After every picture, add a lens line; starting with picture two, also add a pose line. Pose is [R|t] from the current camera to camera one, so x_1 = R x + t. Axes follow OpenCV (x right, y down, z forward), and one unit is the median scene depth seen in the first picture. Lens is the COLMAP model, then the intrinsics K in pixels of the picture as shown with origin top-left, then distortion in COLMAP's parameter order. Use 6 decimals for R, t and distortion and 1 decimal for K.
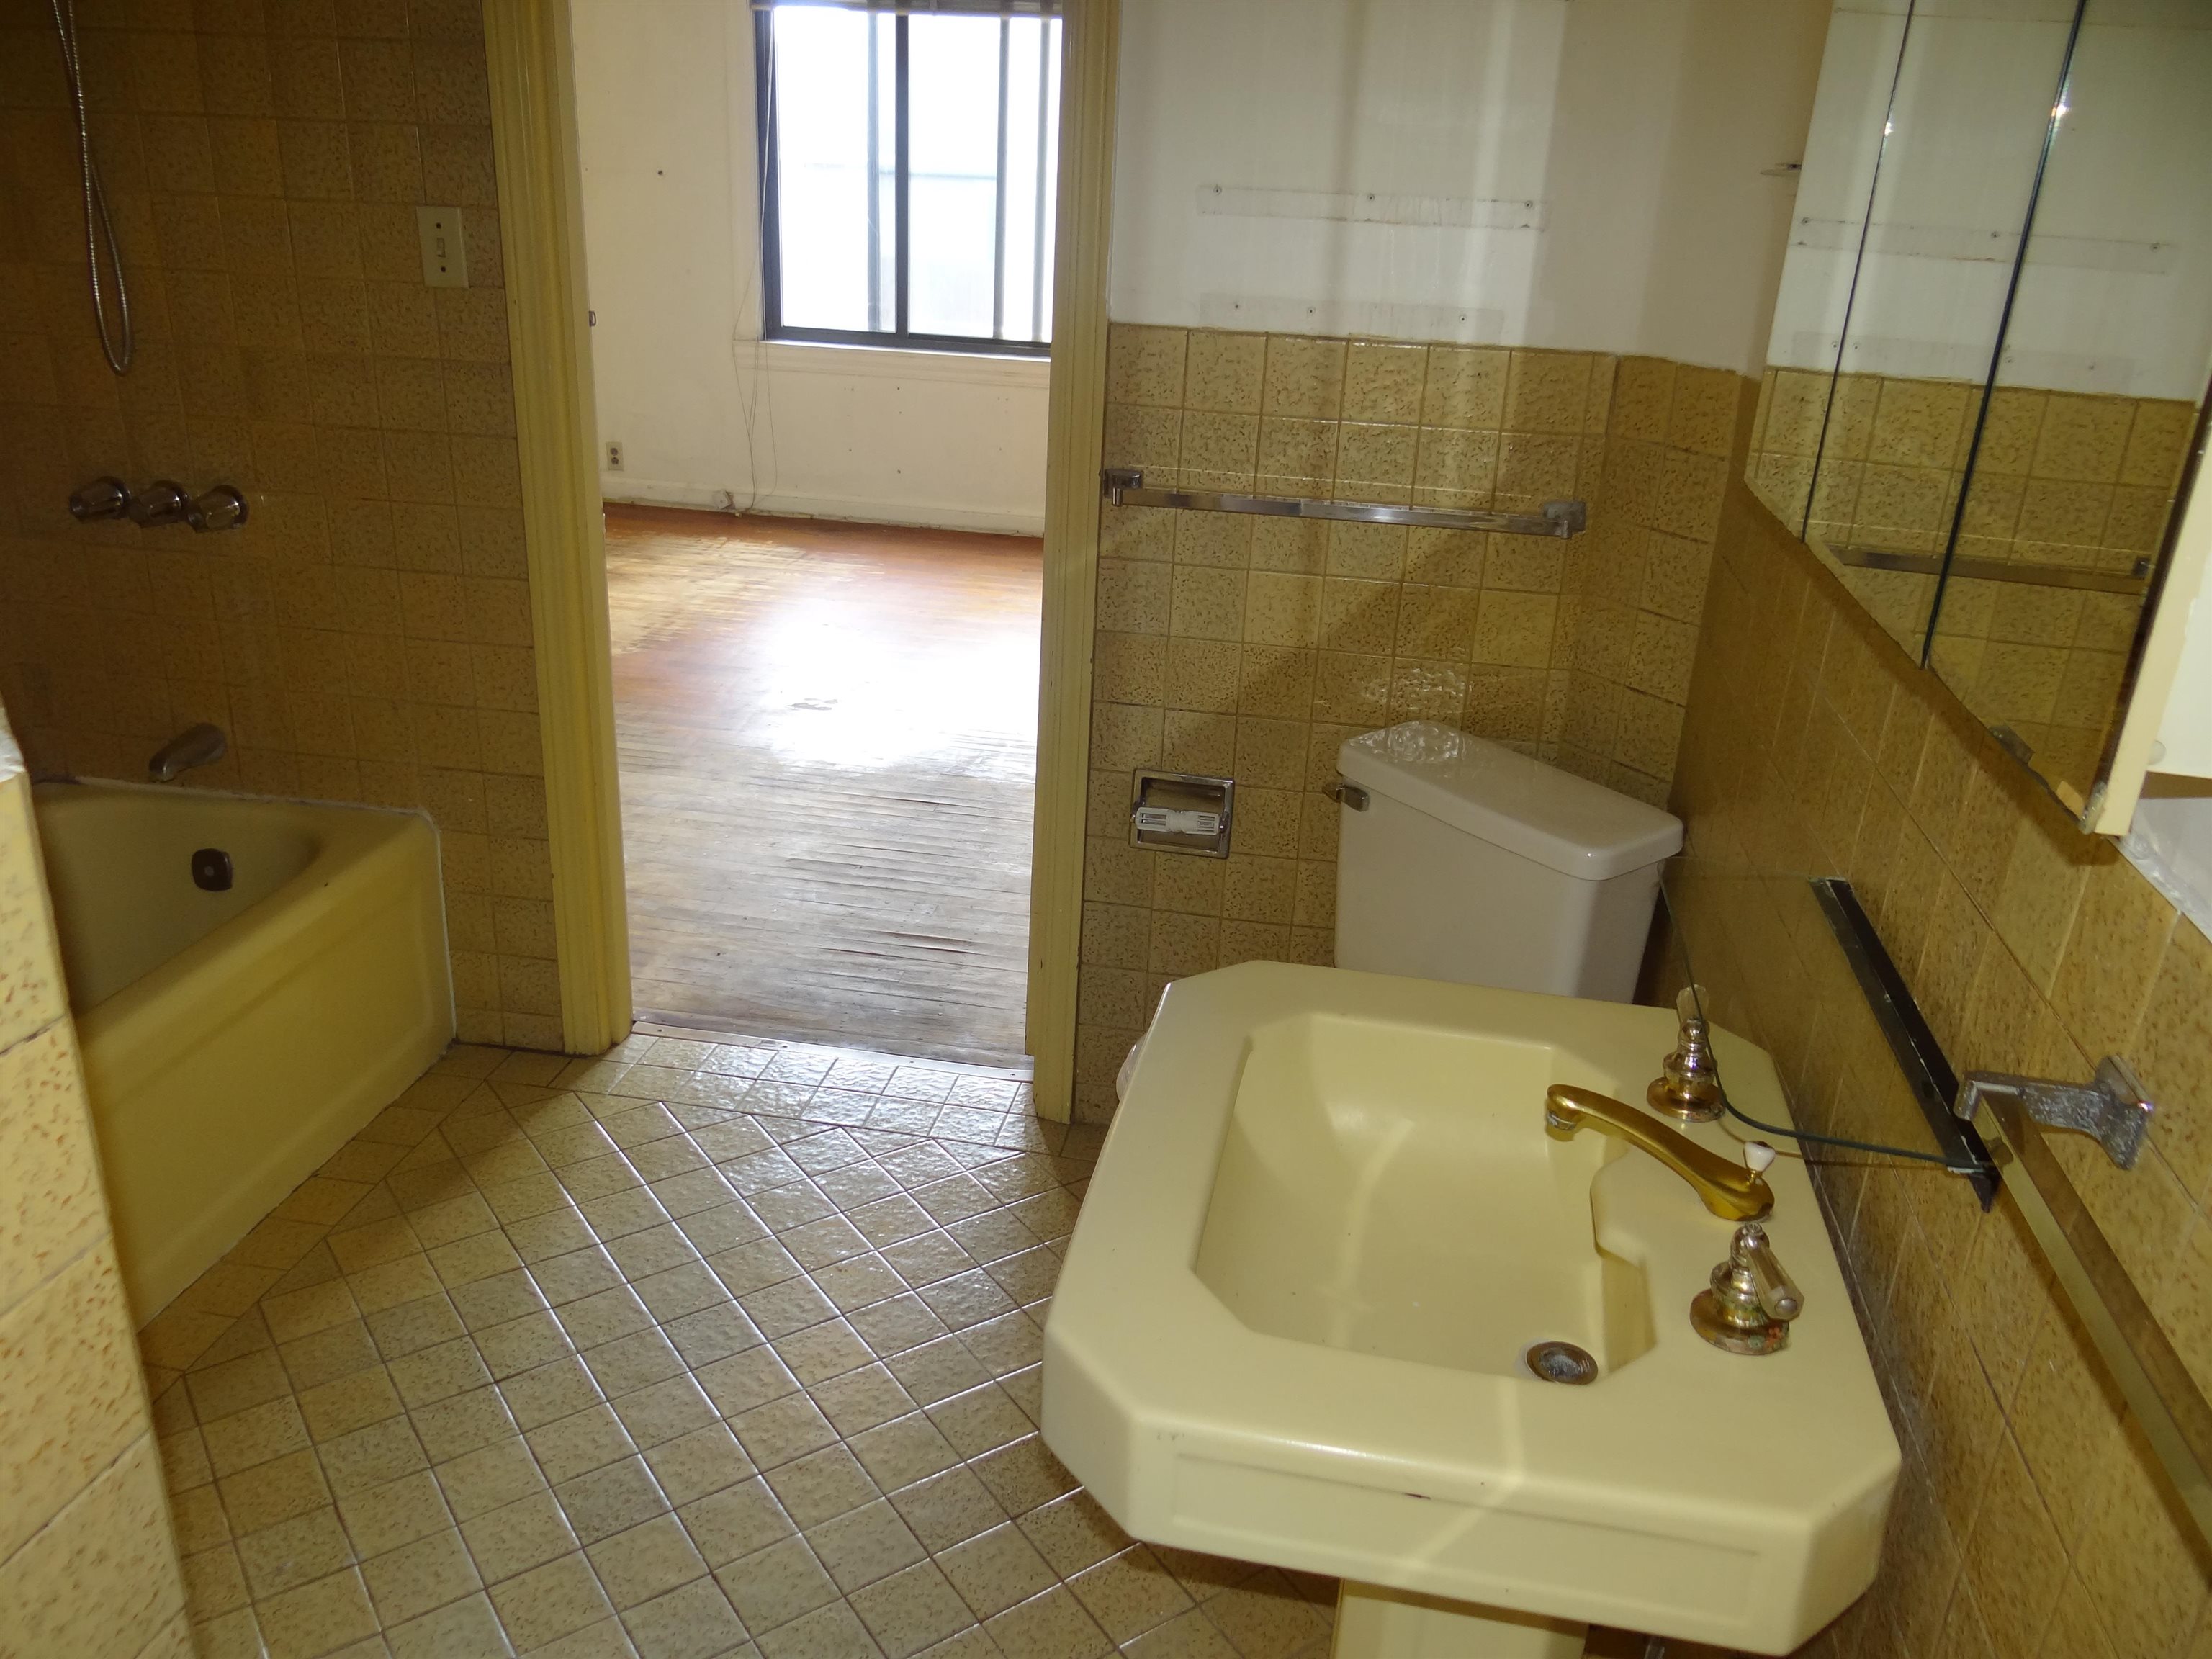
lens RADIAL K [[1745.3, 0, 1103.6], [0, 1745.3, 831.2], [0, 0, 1]] dist [-0.001965, 0.004264]
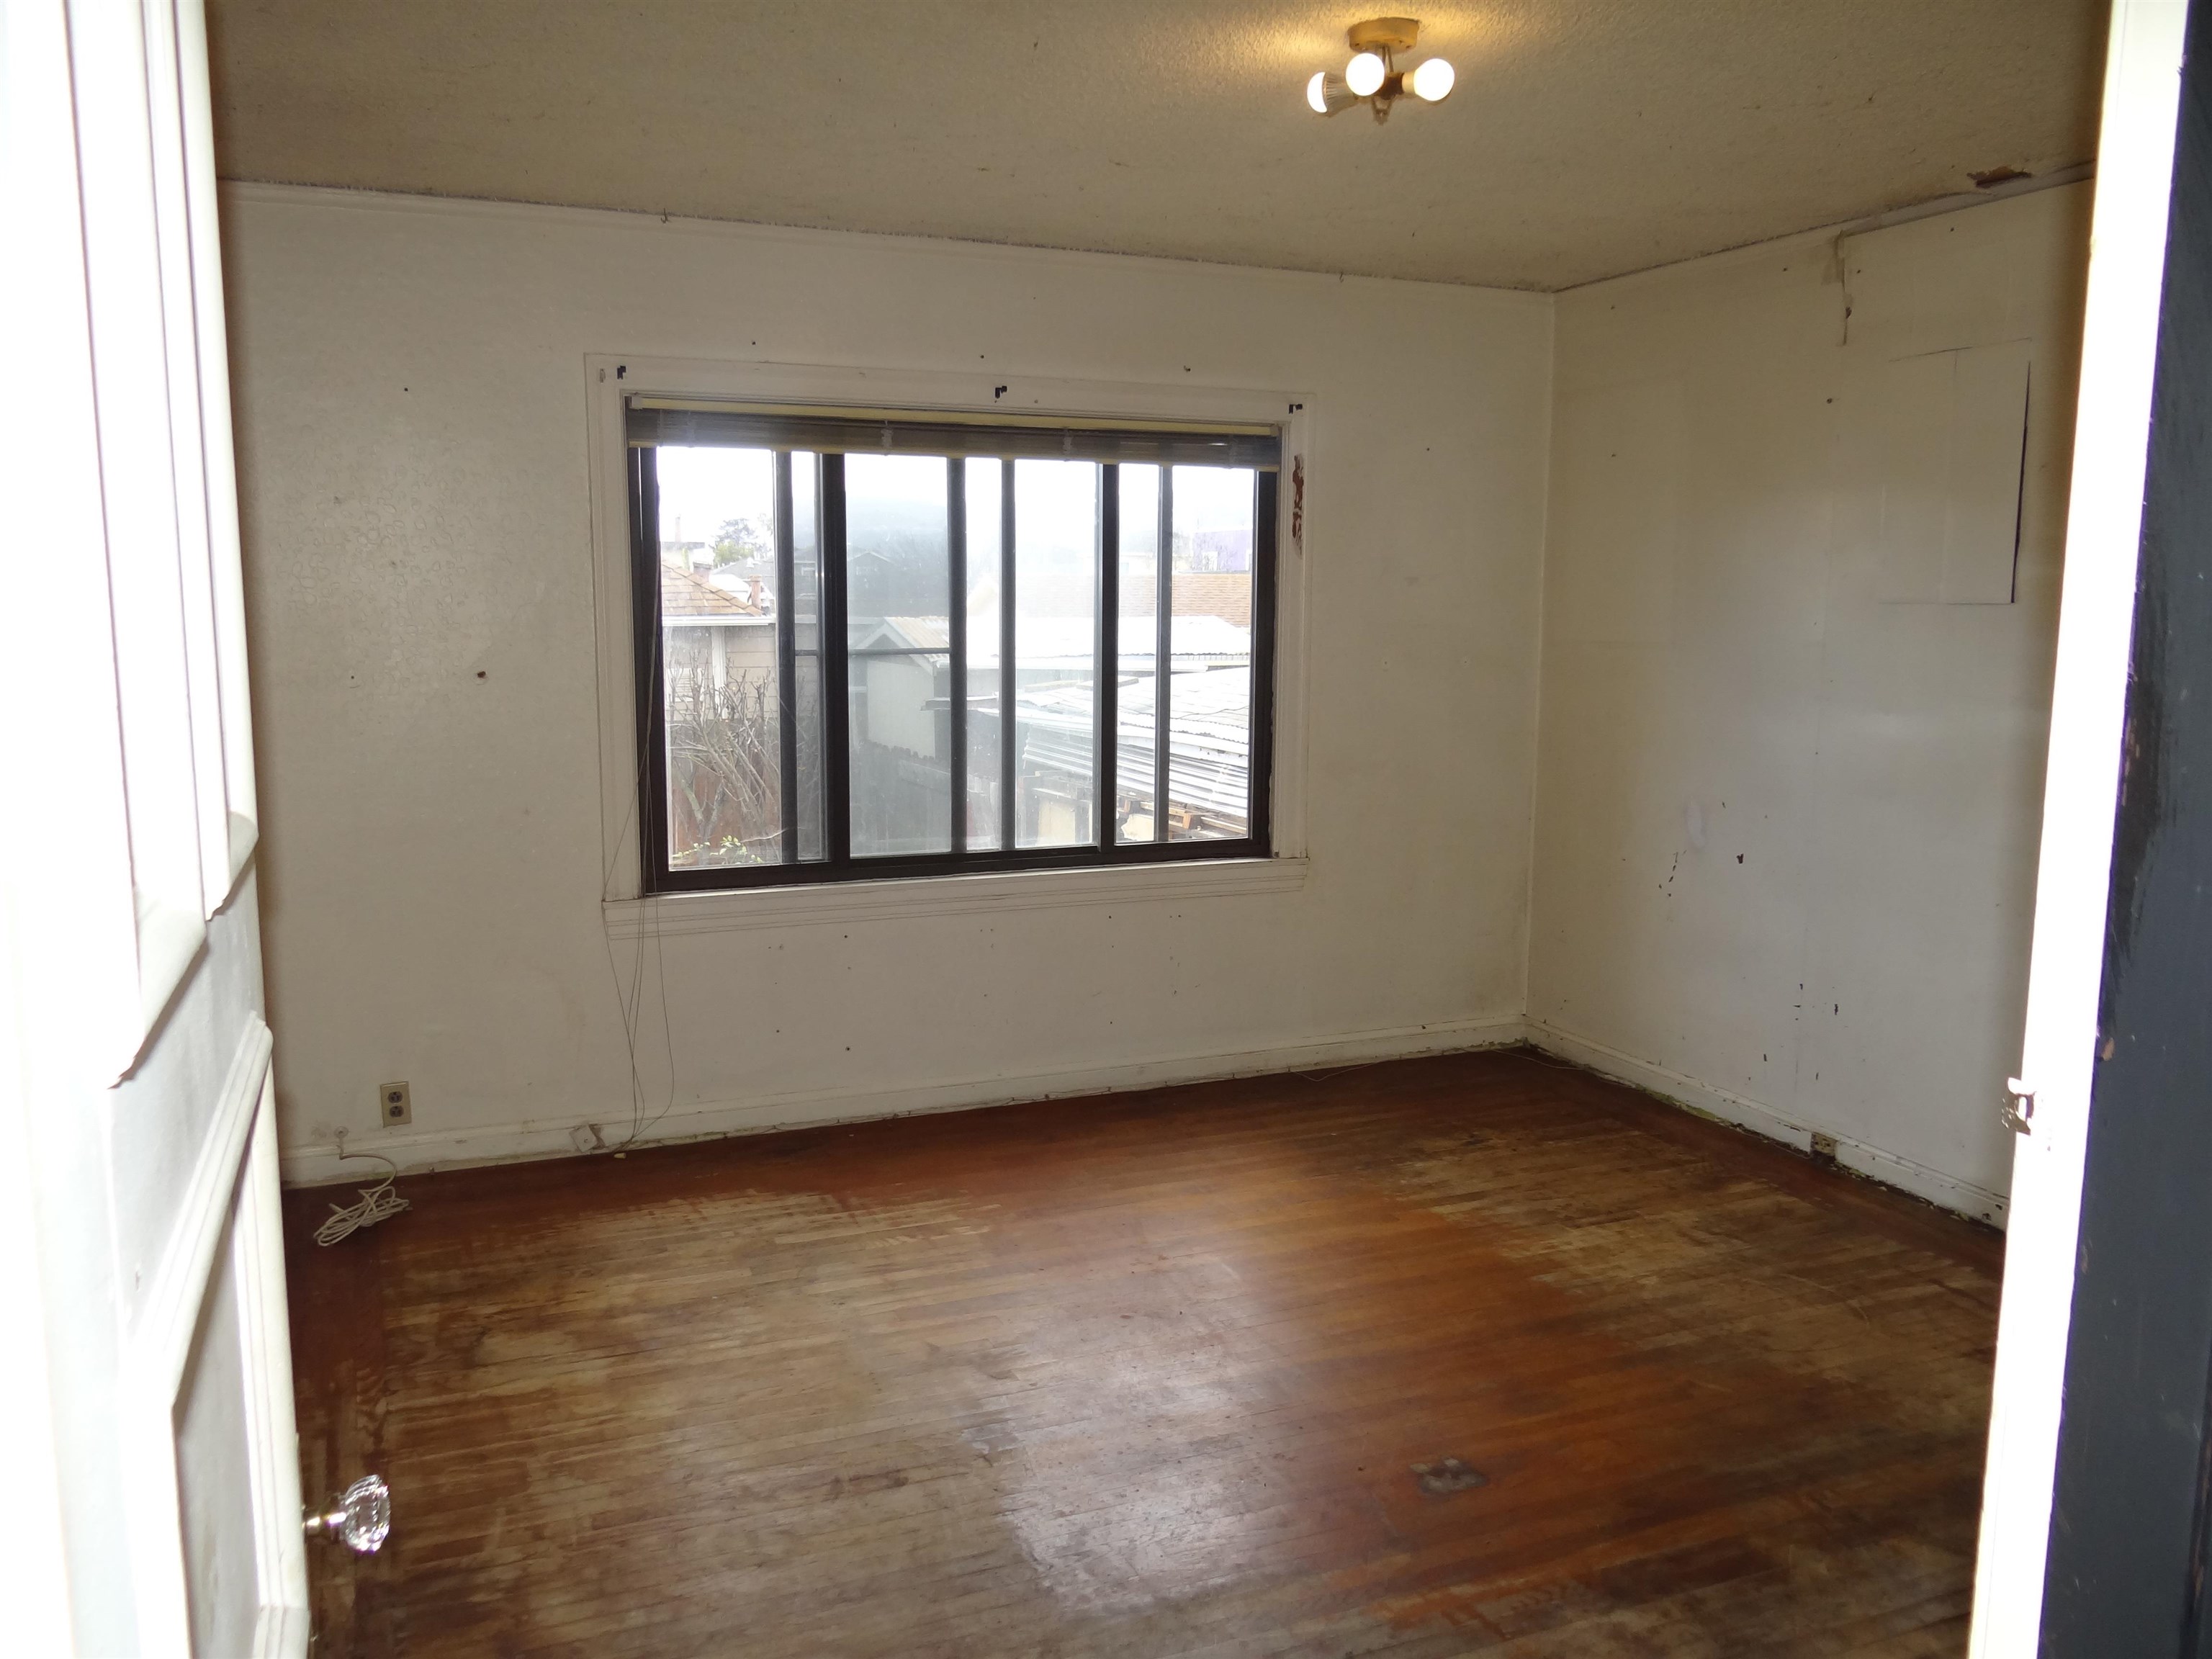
lens RADIAL K [[1745.3, 0, 1106.3], [0, 1745.3, 832.3], [0, 0, 1]] dist [-0.001965, 0.004264]
pose [[0.843197, -0.114616, 0.525245, -0.397977], [0.234455, 0.957603, -0.167417, -0.149175], [-0.483788, 0.264311, 0.834319, 0.338893]]
